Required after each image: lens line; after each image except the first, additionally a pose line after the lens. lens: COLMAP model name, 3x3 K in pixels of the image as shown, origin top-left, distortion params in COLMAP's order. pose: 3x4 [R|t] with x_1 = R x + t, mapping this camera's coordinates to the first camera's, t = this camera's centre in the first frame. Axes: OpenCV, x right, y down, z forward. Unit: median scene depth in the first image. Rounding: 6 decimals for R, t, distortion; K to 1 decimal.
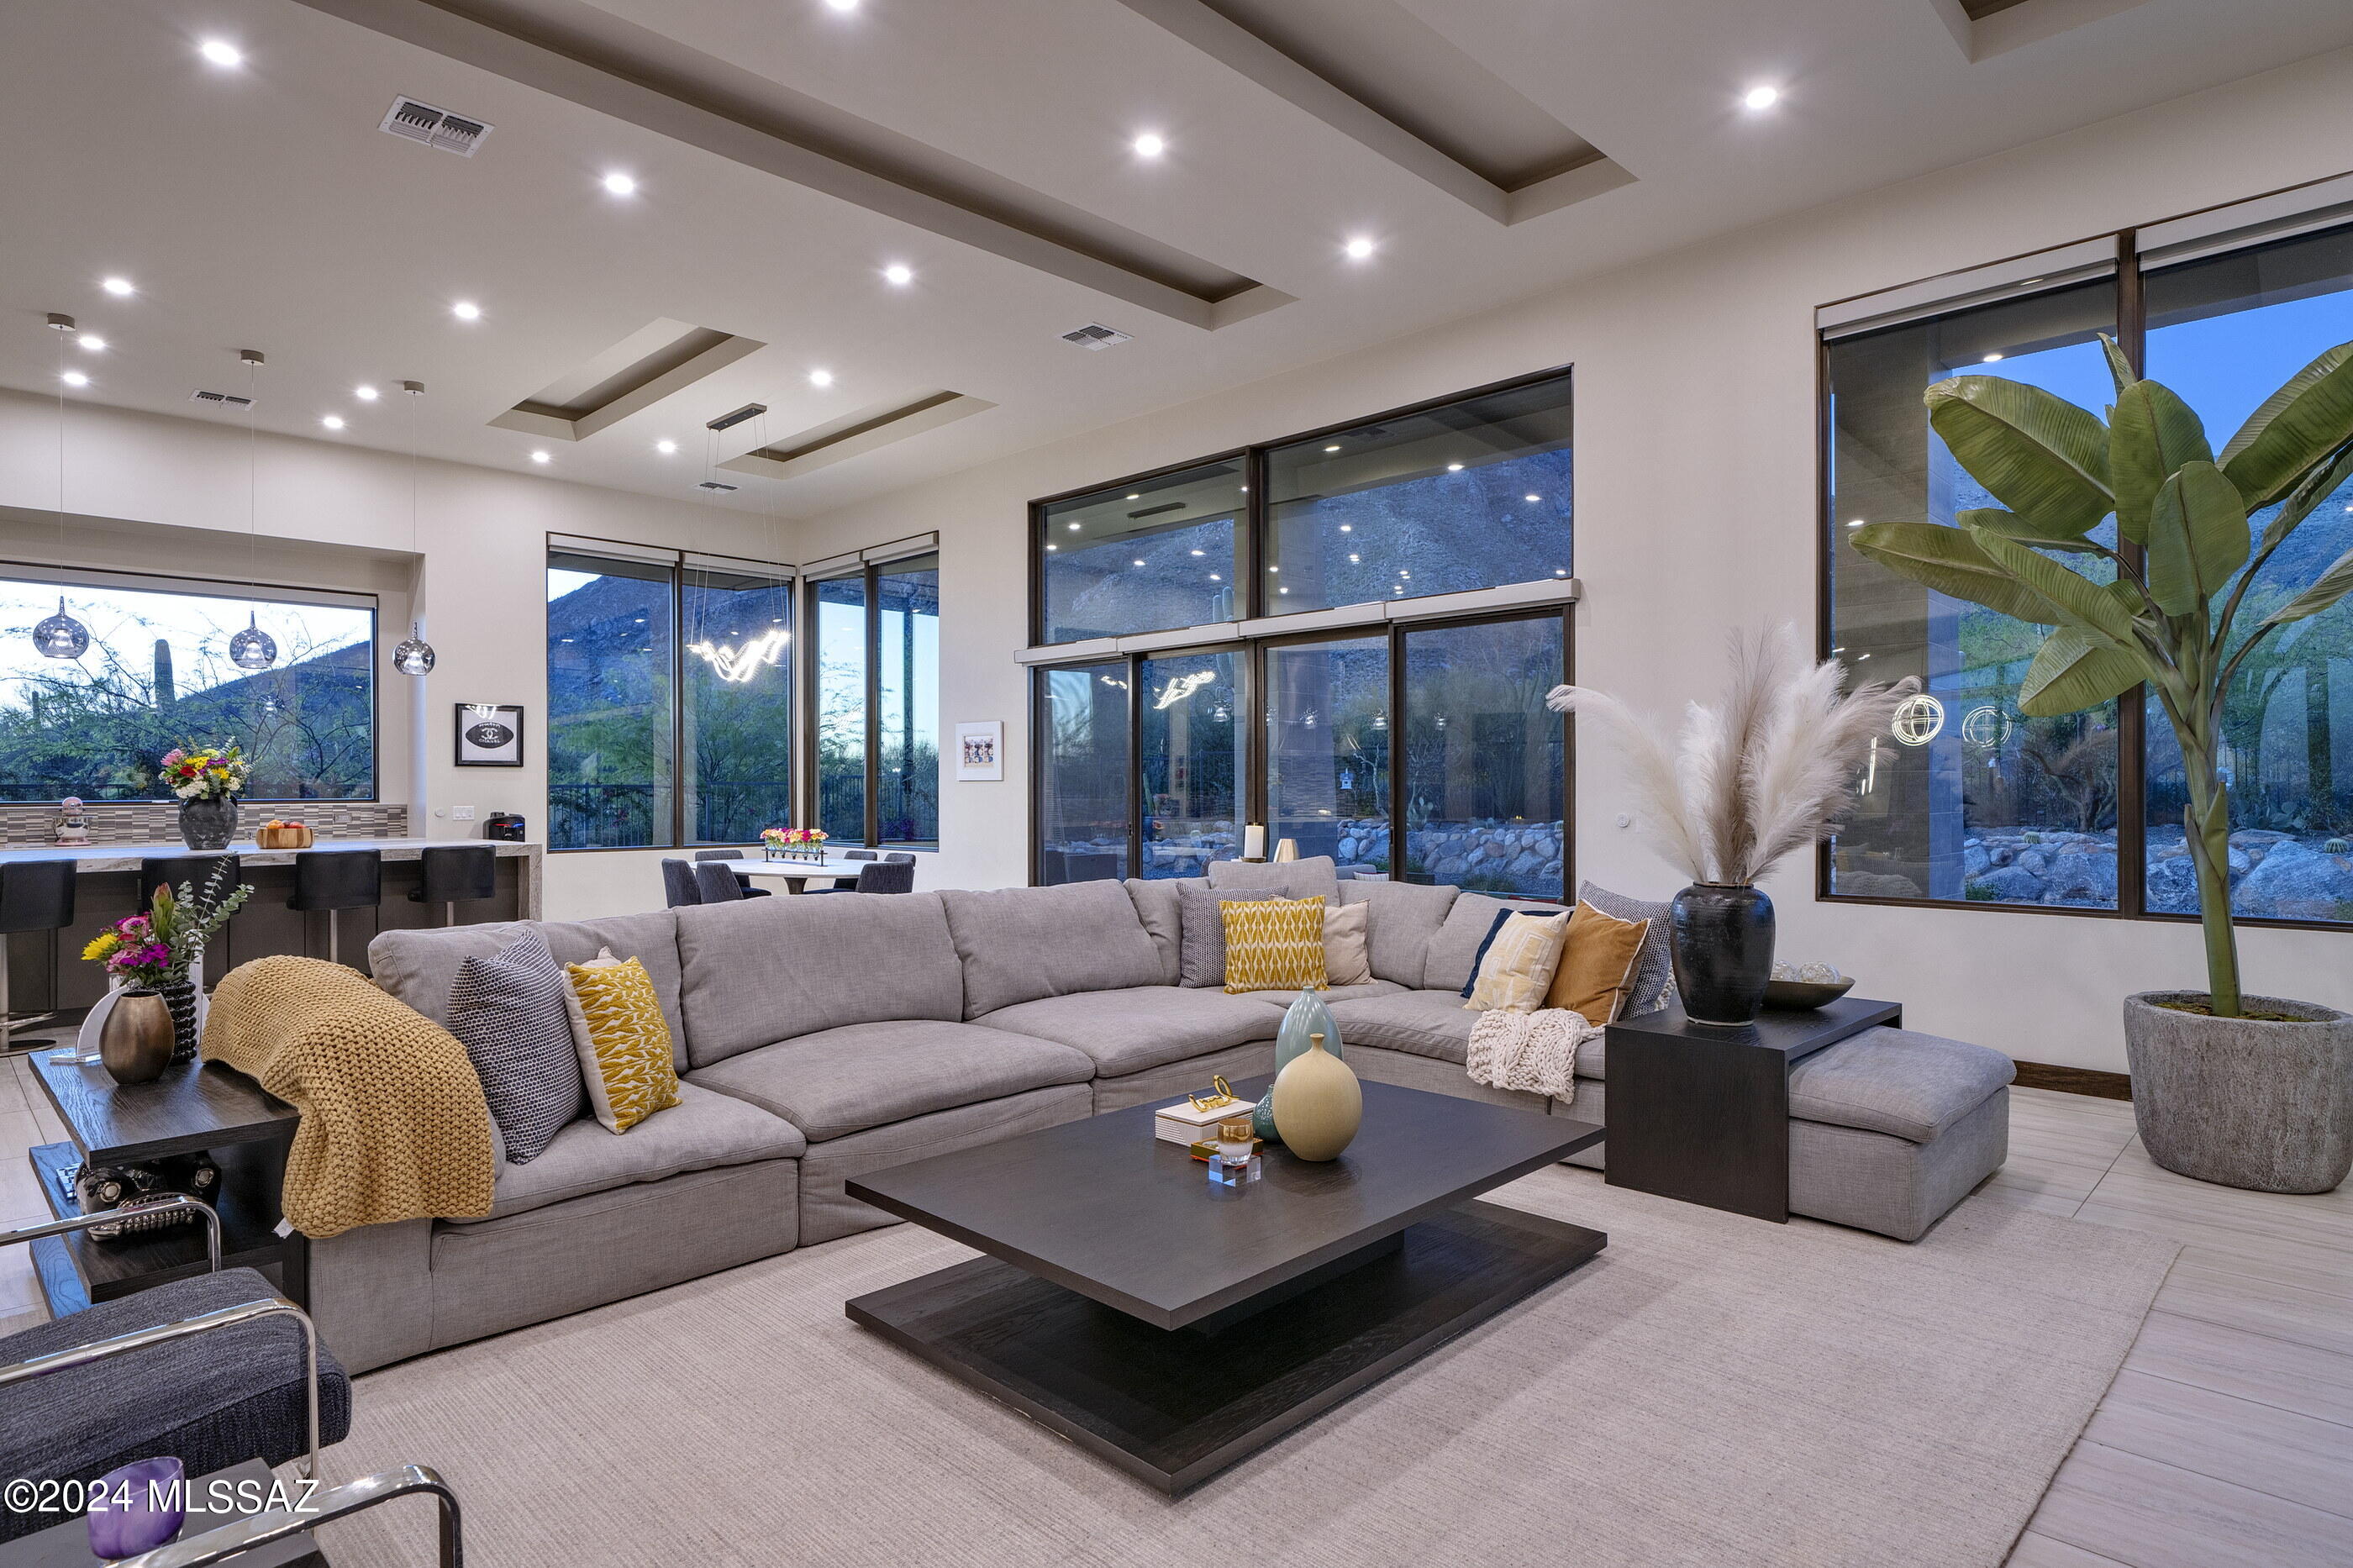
lens RADIAL K [[1255.3, 0, 1163.1], [0, 1255.3, 785.9], [0, 0, 1]] dist [0.000176, 0.000330]
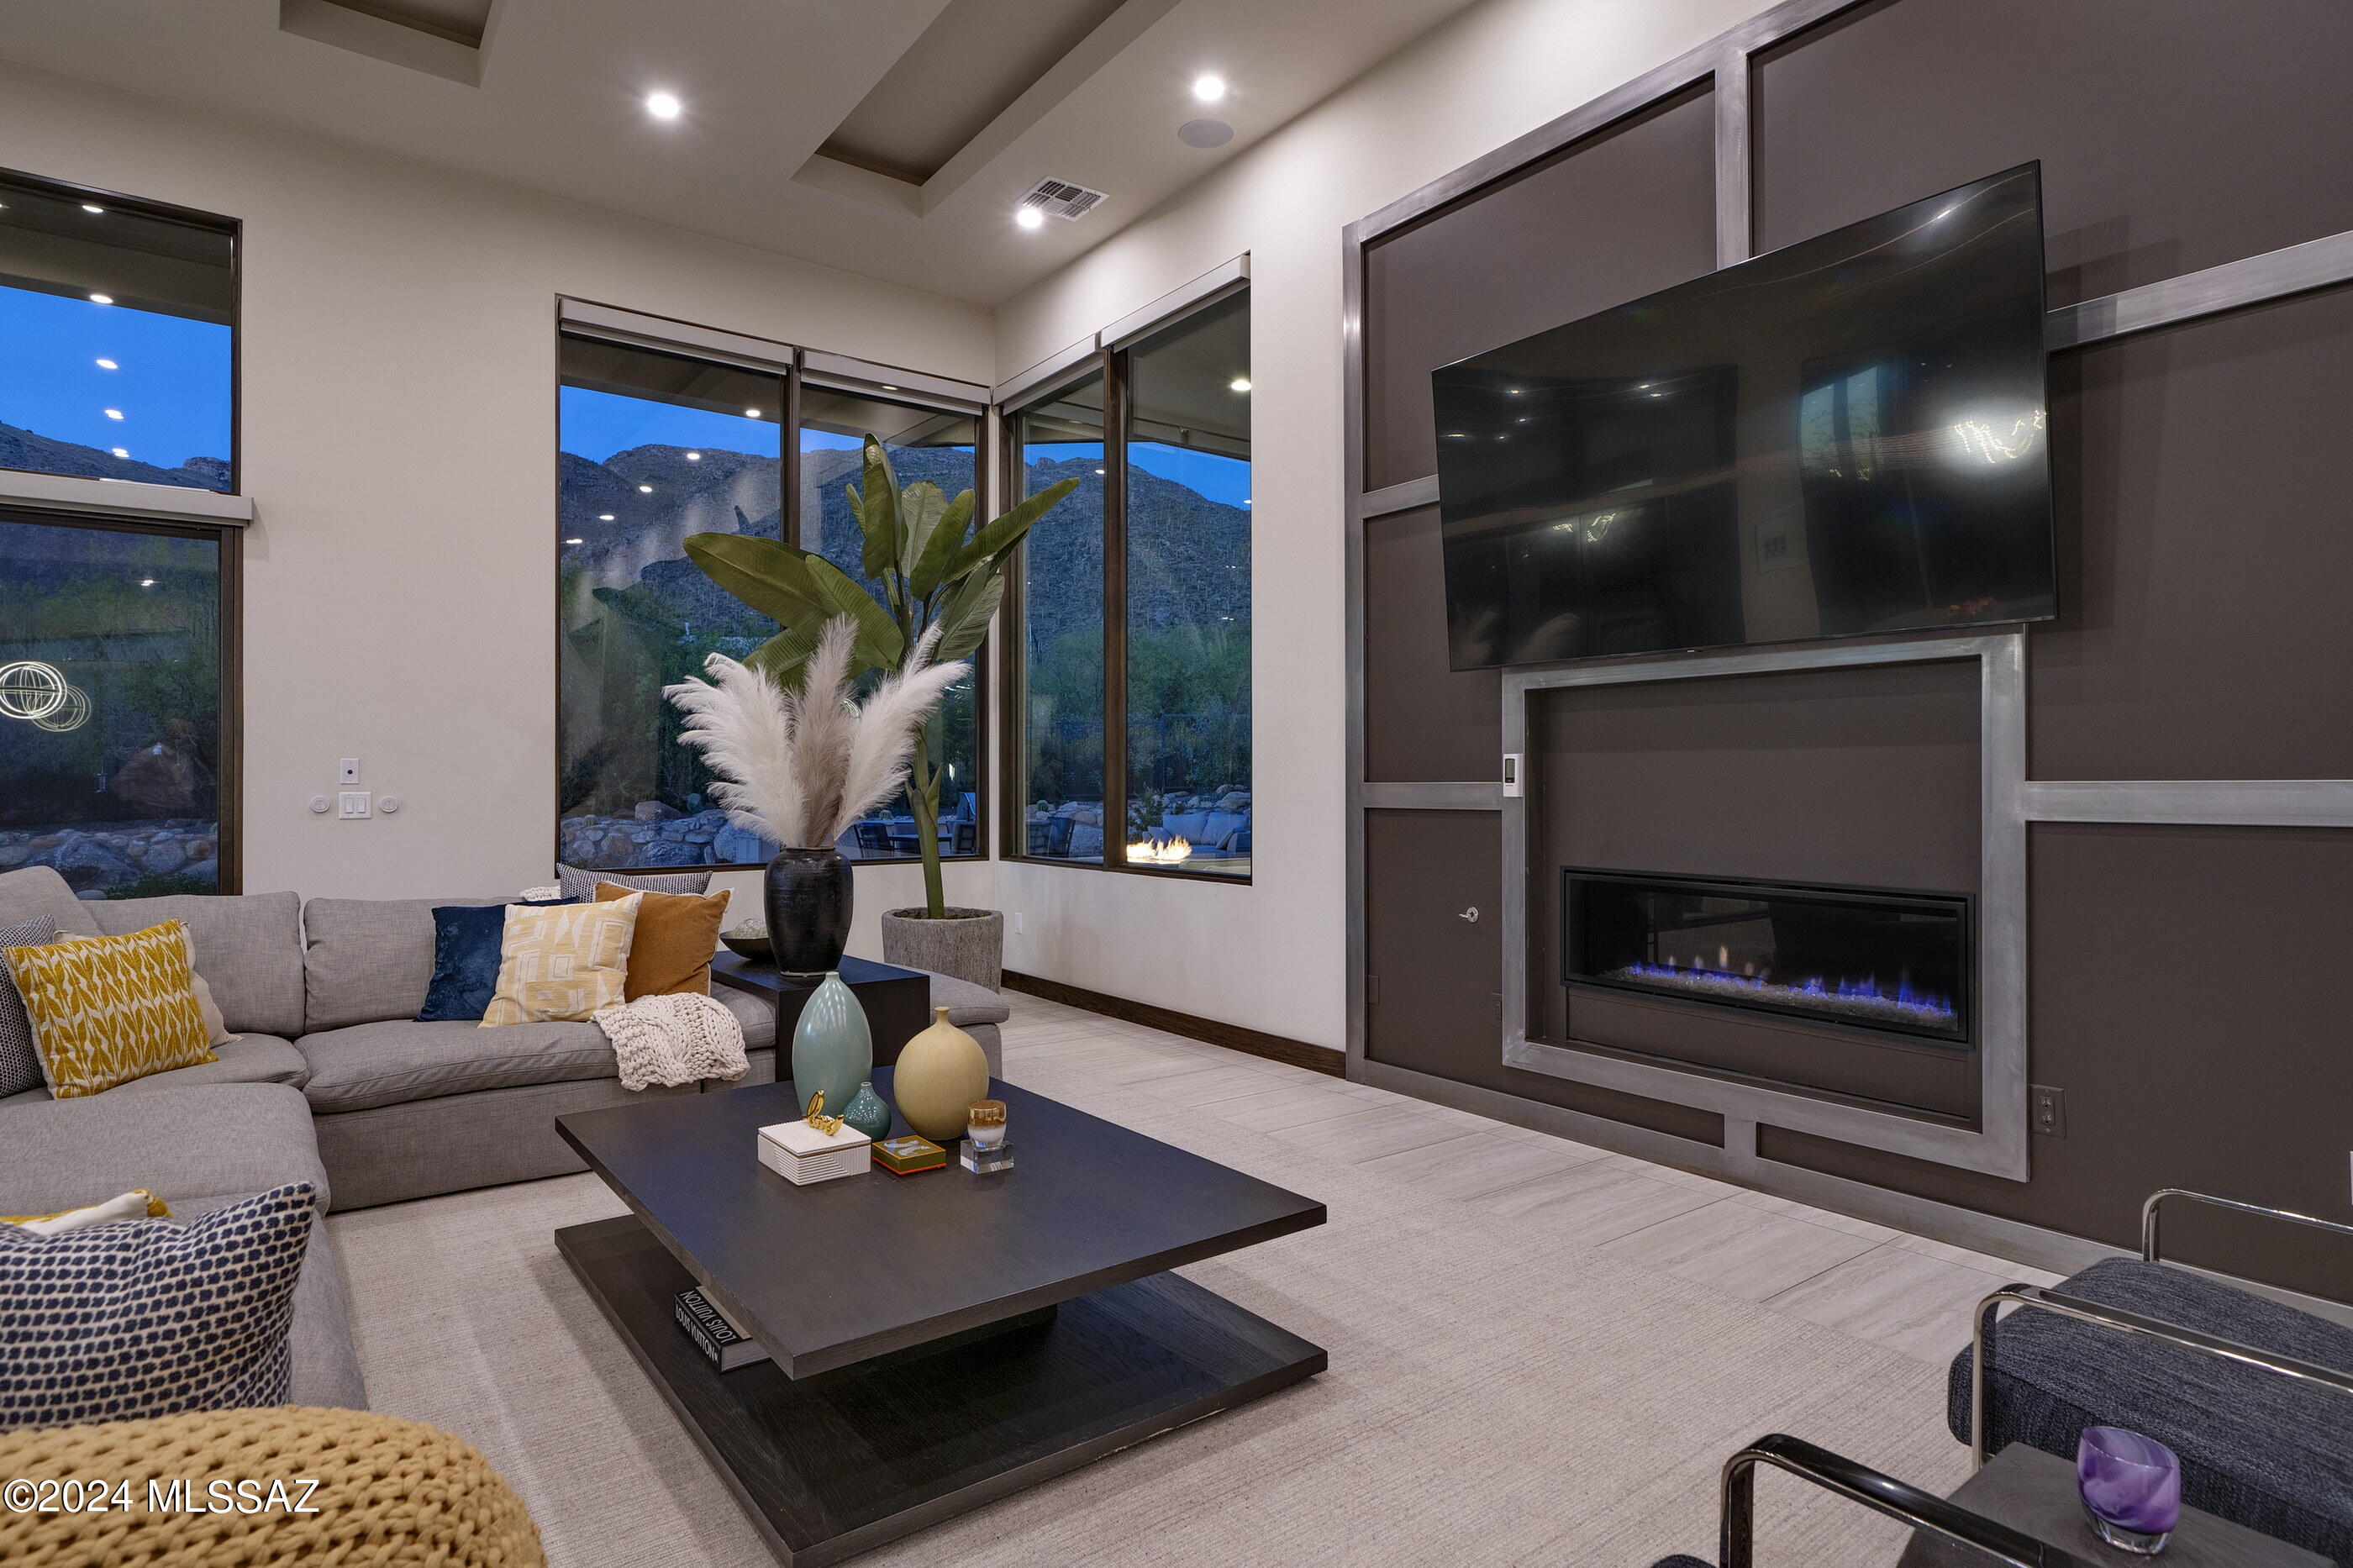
lens RADIAL K [[1267.4, 0, 1178.7], [0, 1267.4, 783.5], [0, 0, 1]] dist [0.005096, 0.001033]
pose [[0.135037, 0.002296, 0.990838, -0.373691], [-0.002634, 0.999995, -0.001958, 0.012960], [-0.990837, -0.002345, 0.135042, 0.317324]]
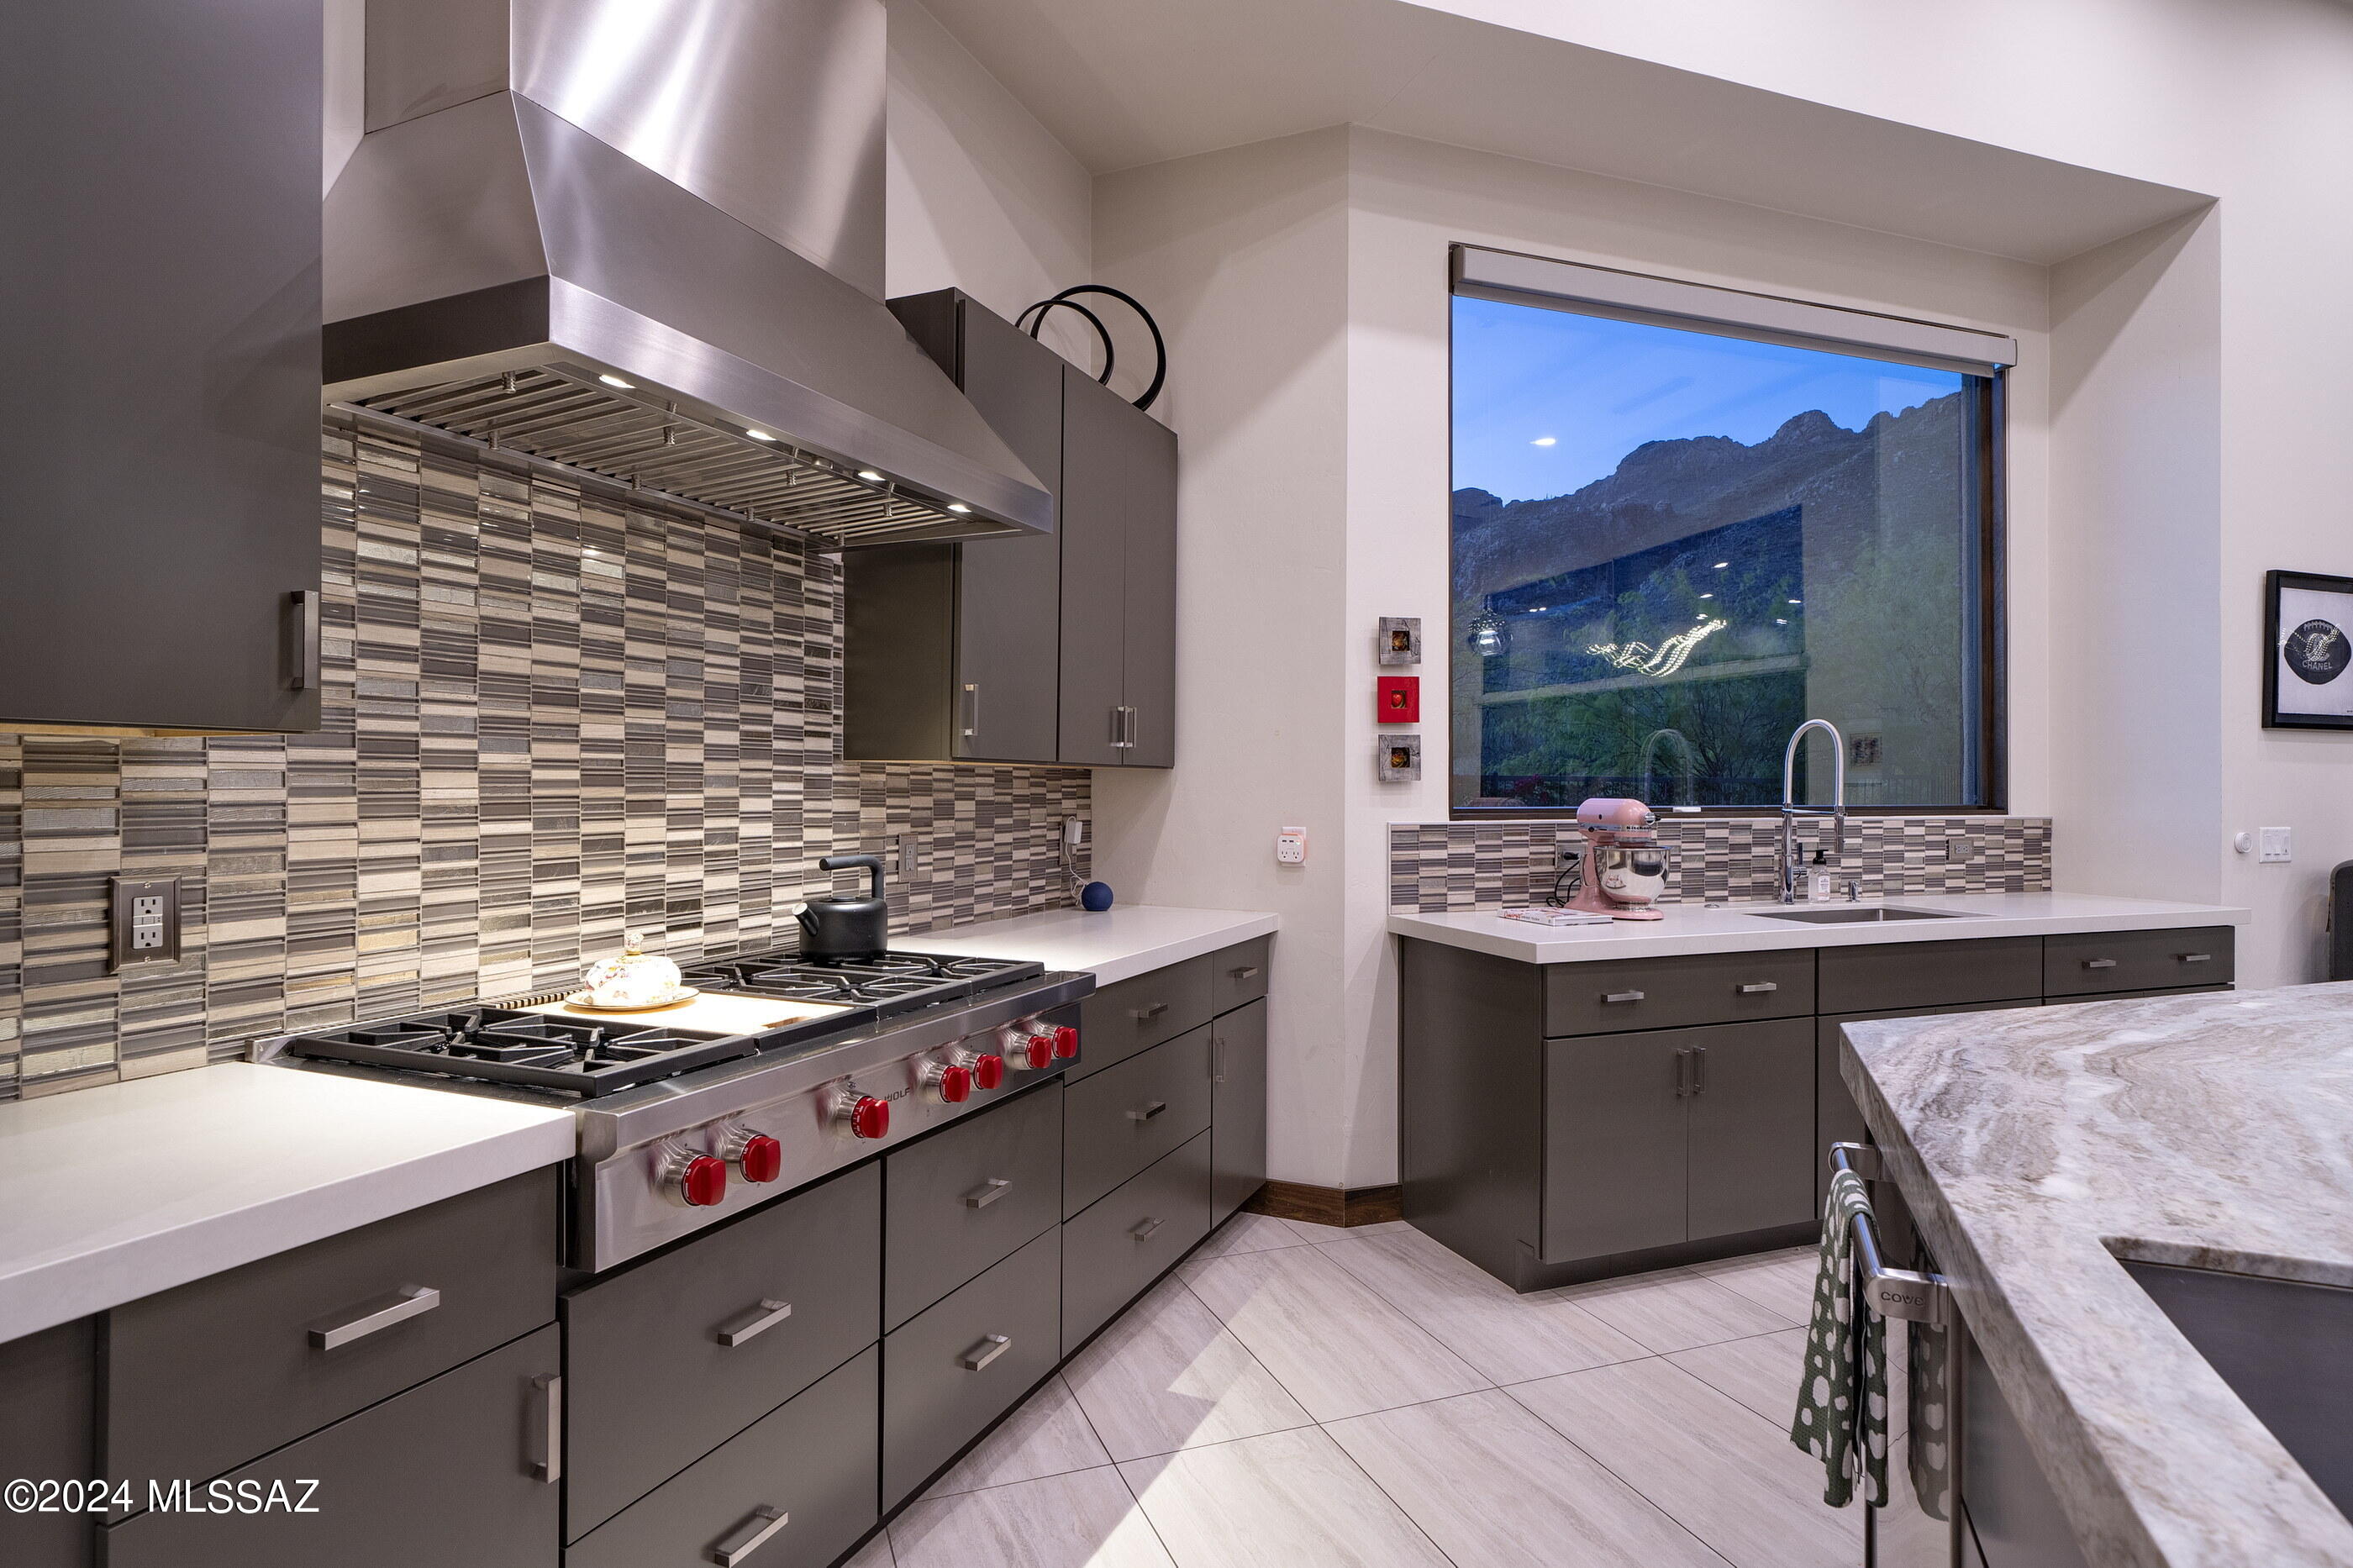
lens RADIAL K [[1233.1, 0, 1171.3], [0, 1233.1, 783.2], [0, 0, 1]] dist [0.000565, -0.000104]
pose [[0.909024, 0.005704, -0.416704, -1.845484], [-0.005329, 0.999984, 0.002062, 0.008652], [0.416709, 0.000346, 0.909040, 1.271714]]
